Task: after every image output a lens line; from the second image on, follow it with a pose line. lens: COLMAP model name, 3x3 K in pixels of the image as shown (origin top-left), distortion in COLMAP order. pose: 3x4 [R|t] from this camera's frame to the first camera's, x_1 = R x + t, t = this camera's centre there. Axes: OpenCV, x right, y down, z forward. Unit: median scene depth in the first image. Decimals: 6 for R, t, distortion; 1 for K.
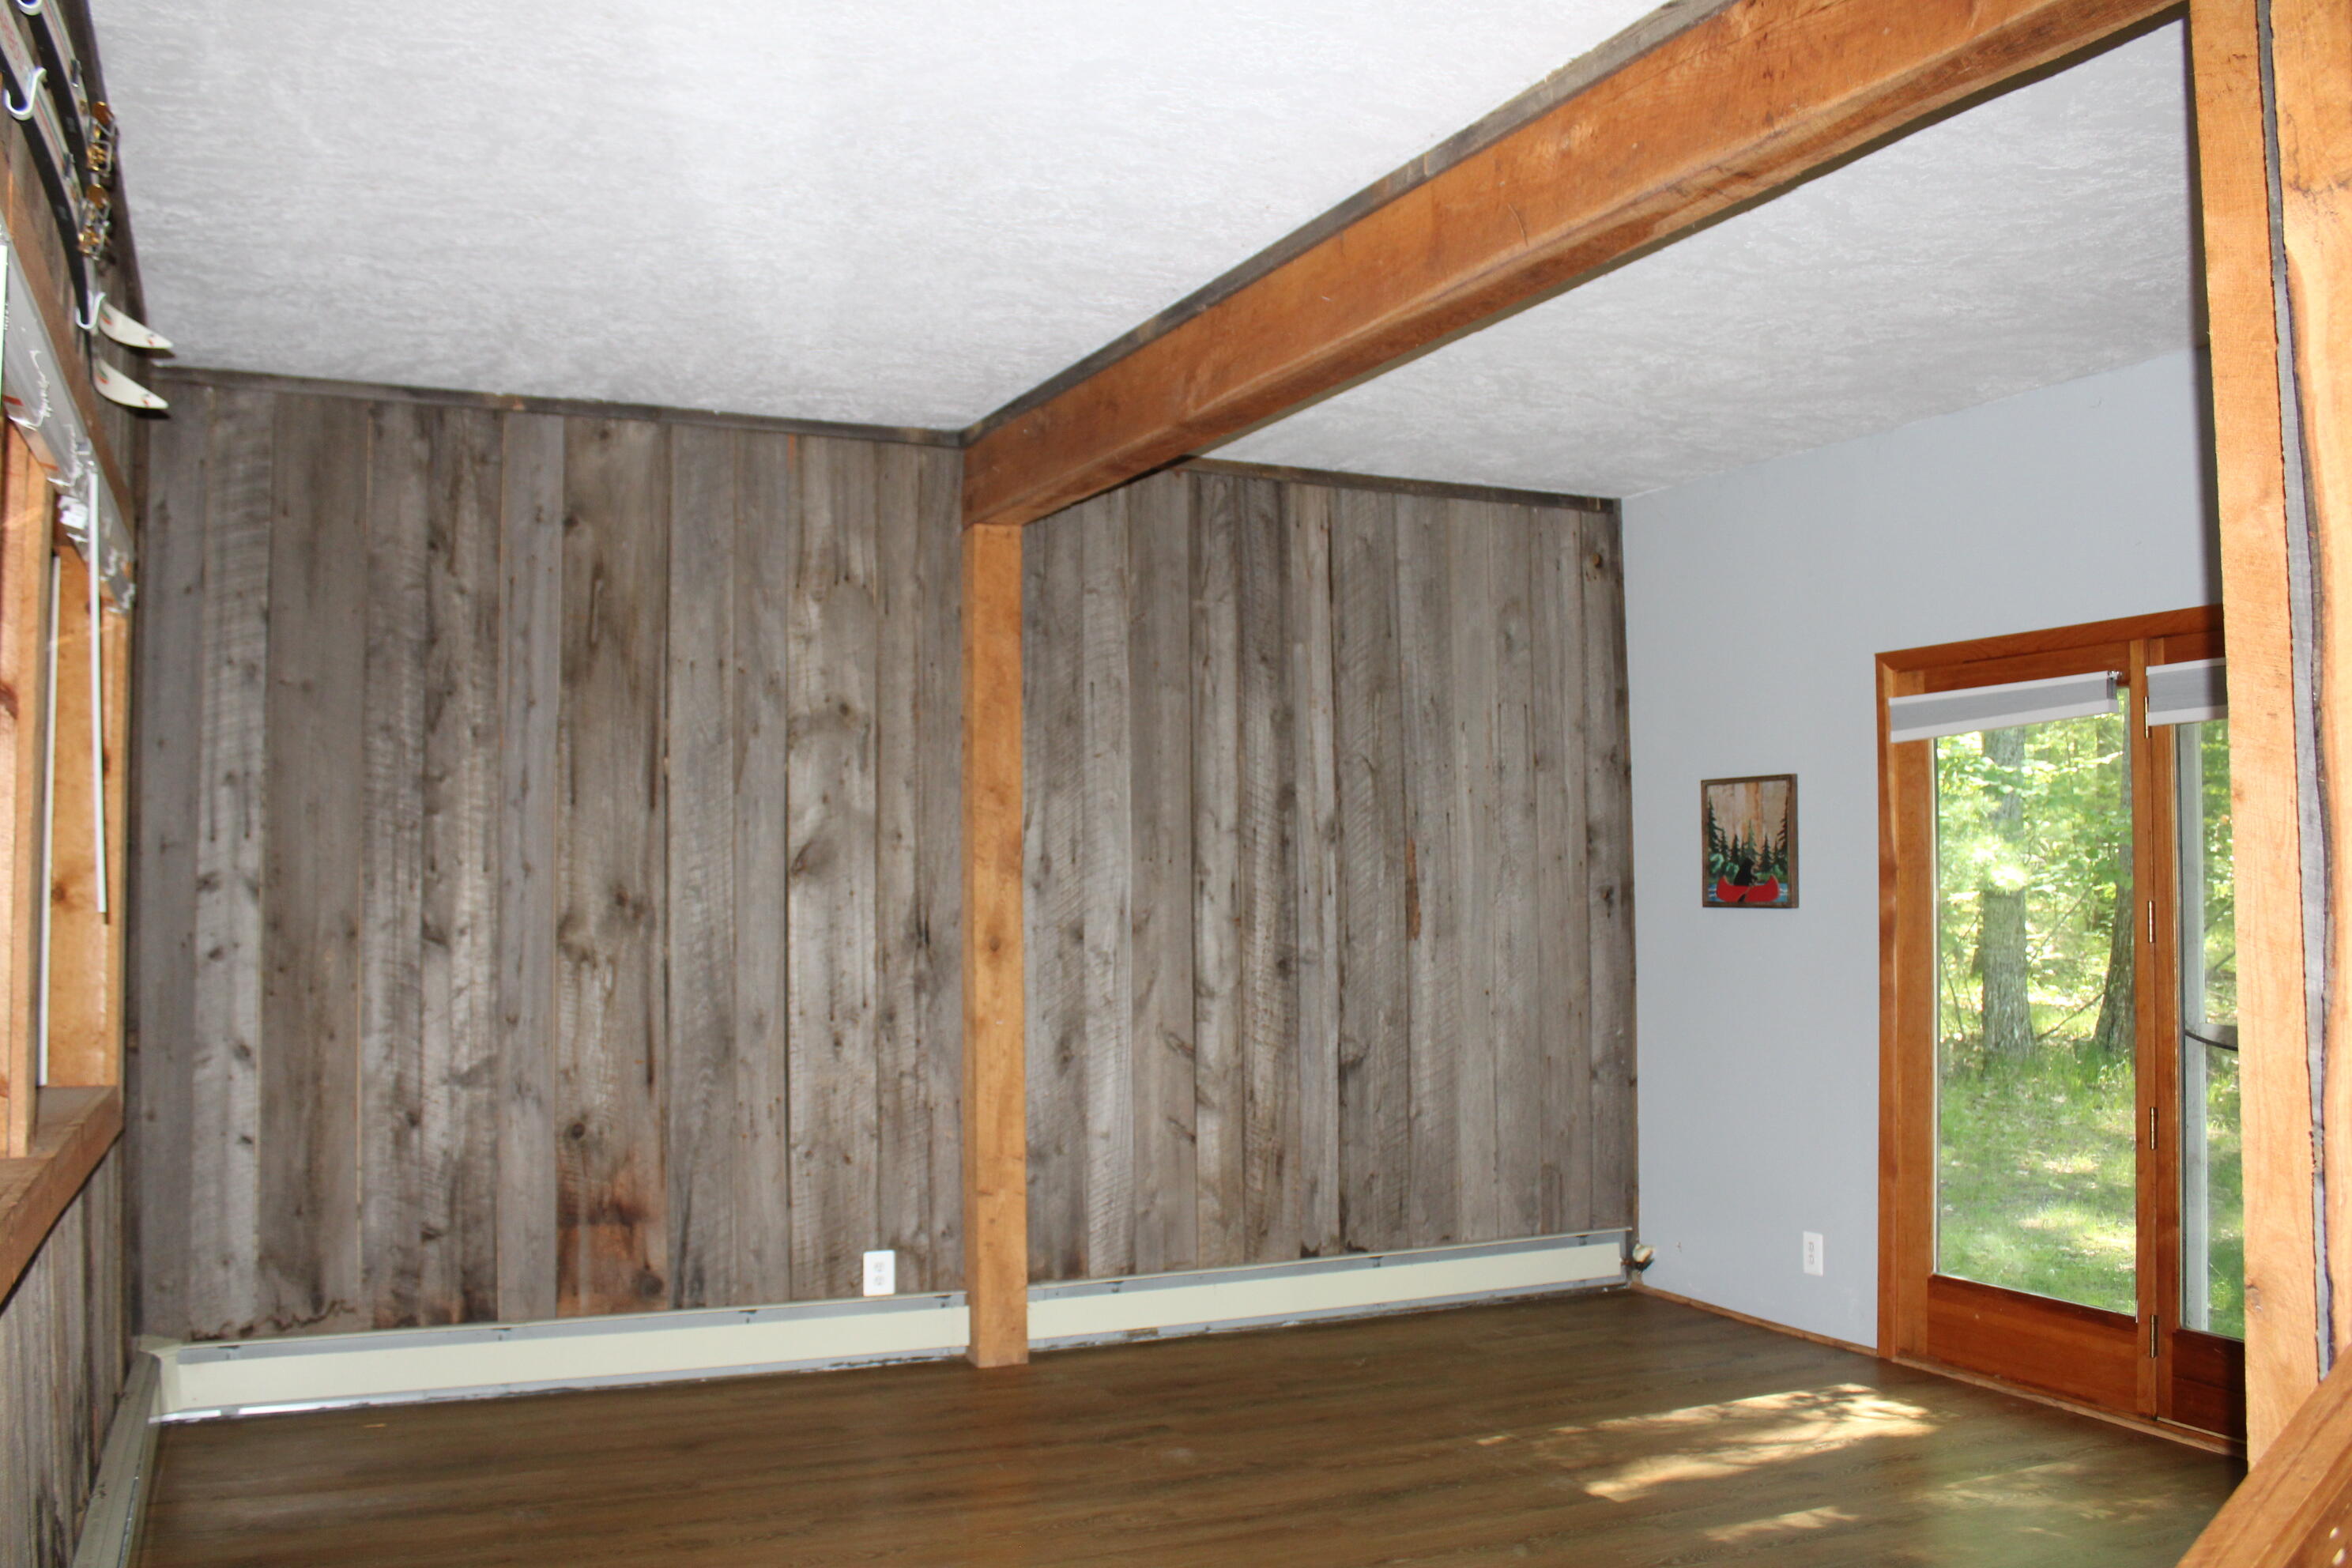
lens RADIAL K [[1988.9, 0, 1179.8], [0, 1988.9, 781.0], [0, 0, 1]] dist [-0.161894, 0.141324]
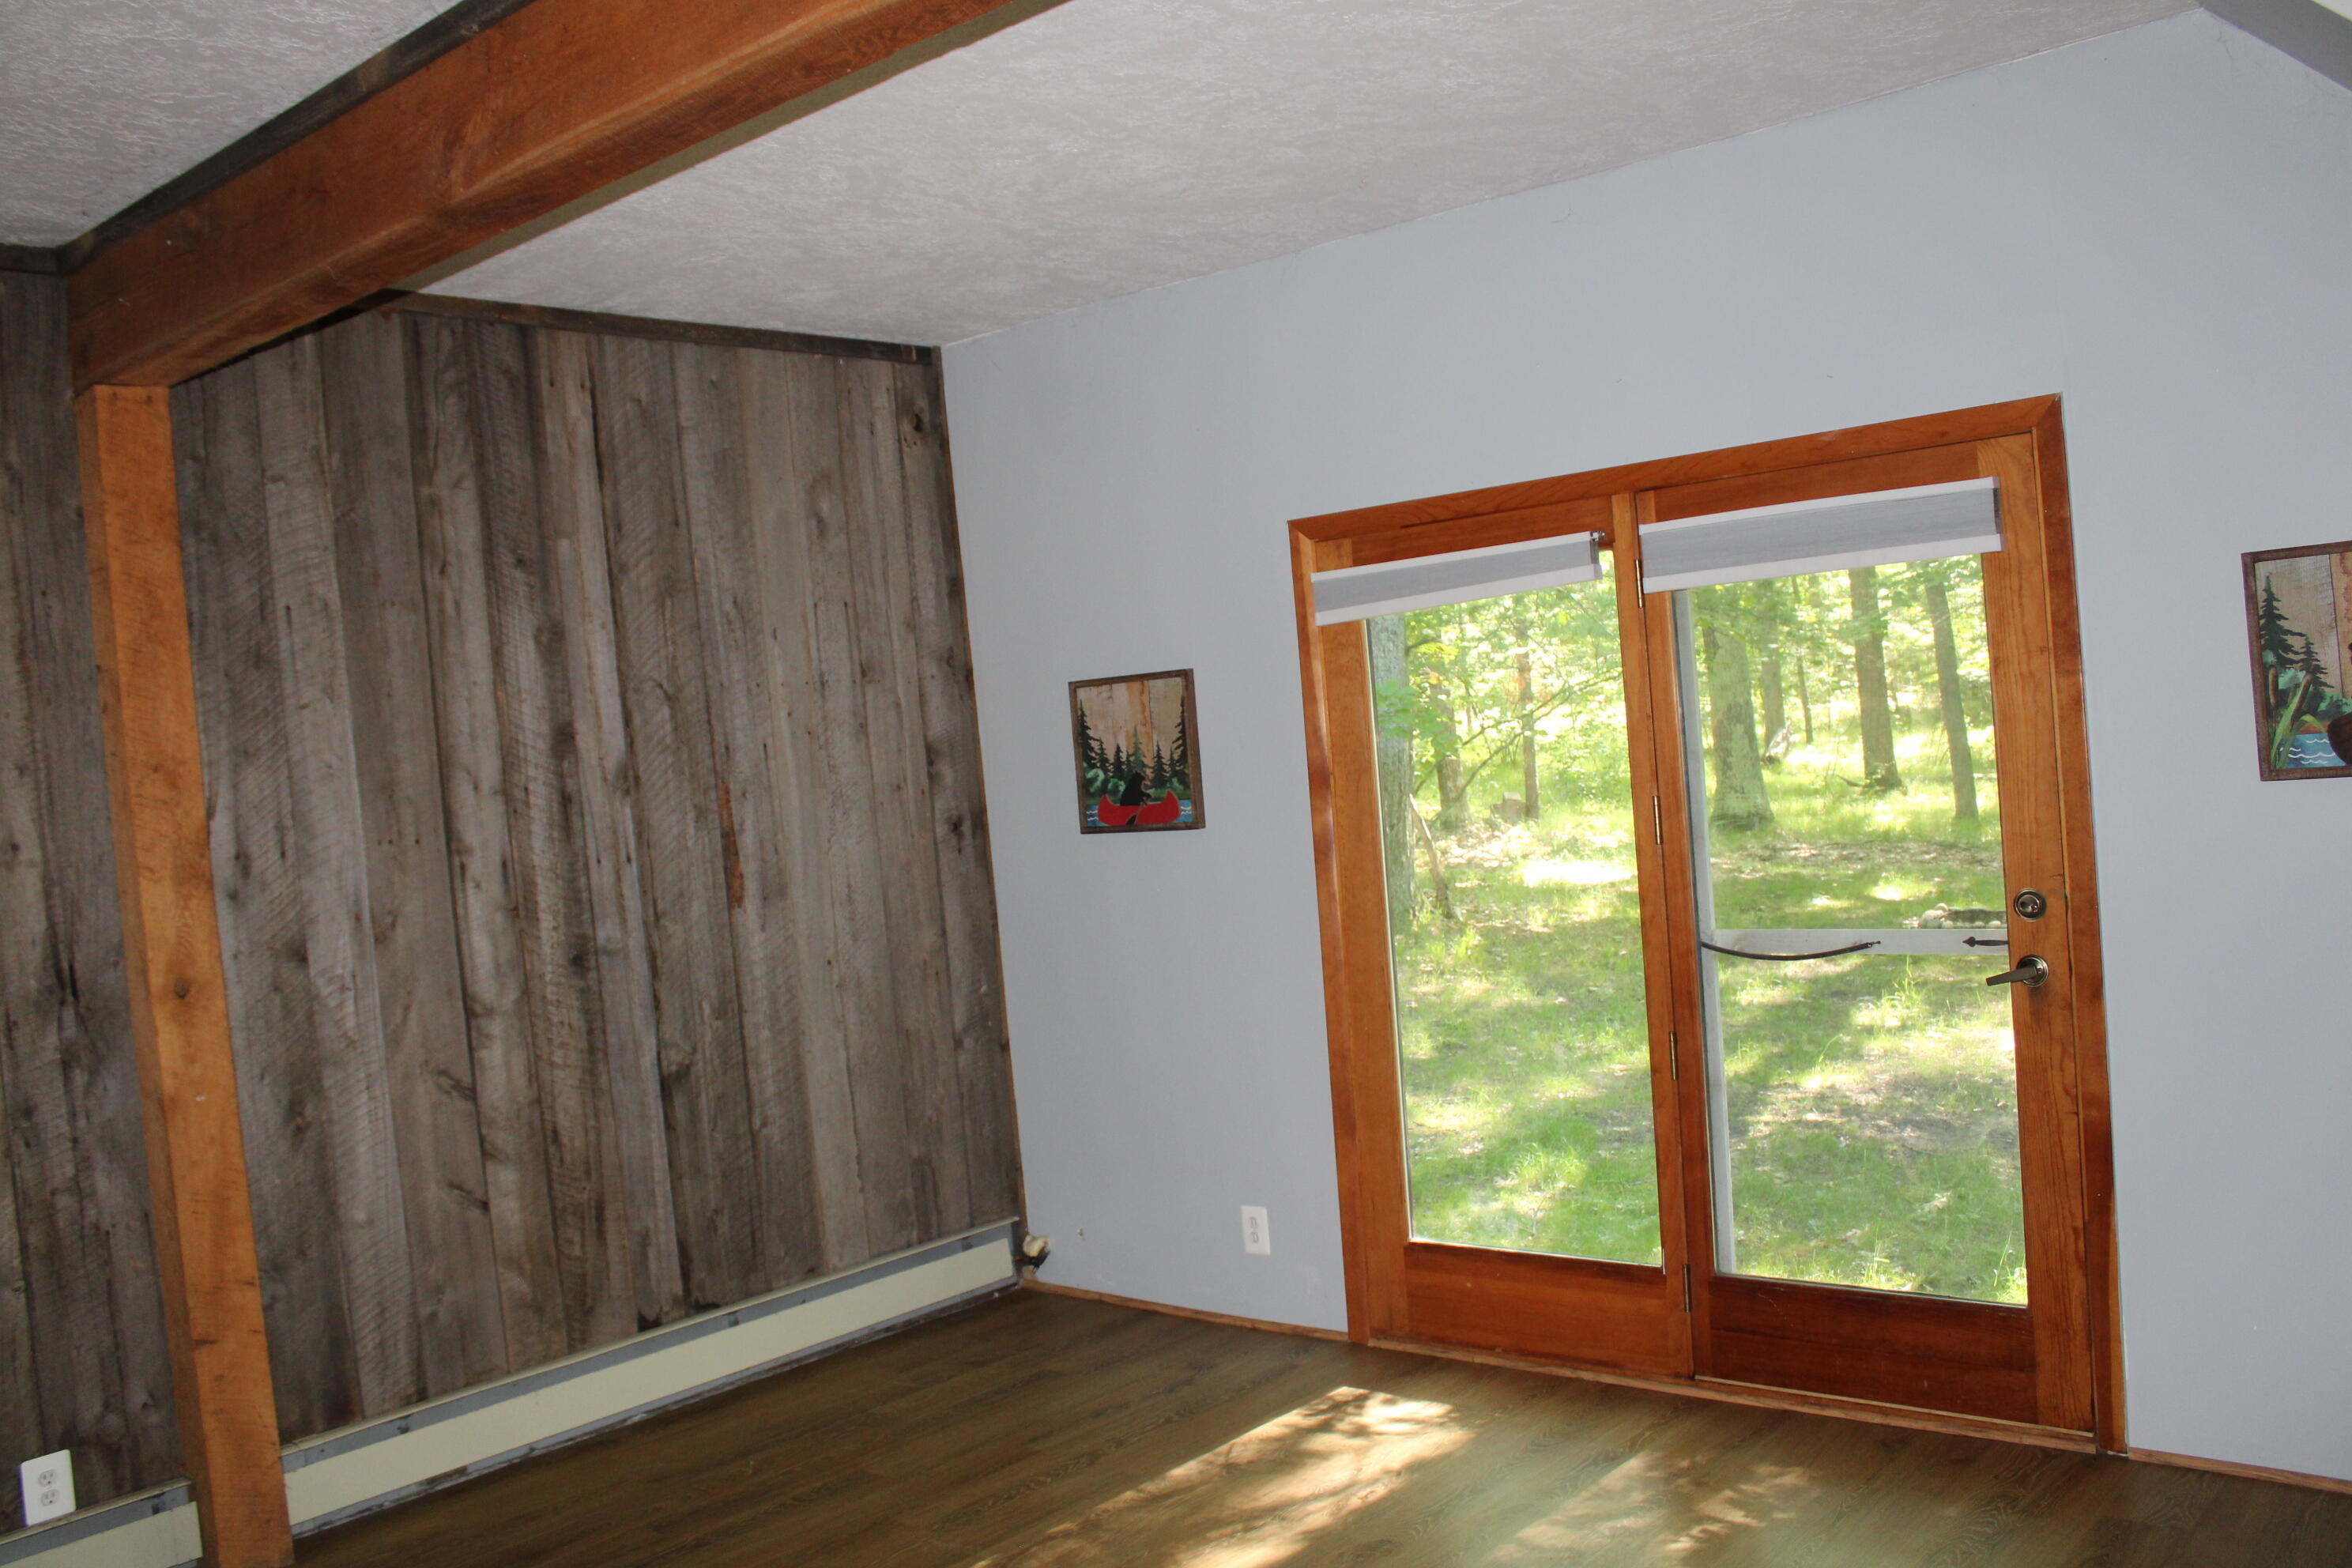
lens RADIAL K [[1988.9, 0, 1179.1], [0, 1988.9, 775.6], [0, 0, 1]] dist [-0.161894, 0.141324]
pose [[0.910142, -0.083205, 0.405855, -0.039747], [0.061261, 0.995885, 0.066788, -0.015484], [-0.409742, -0.035923, 0.911494, 0.230062]]
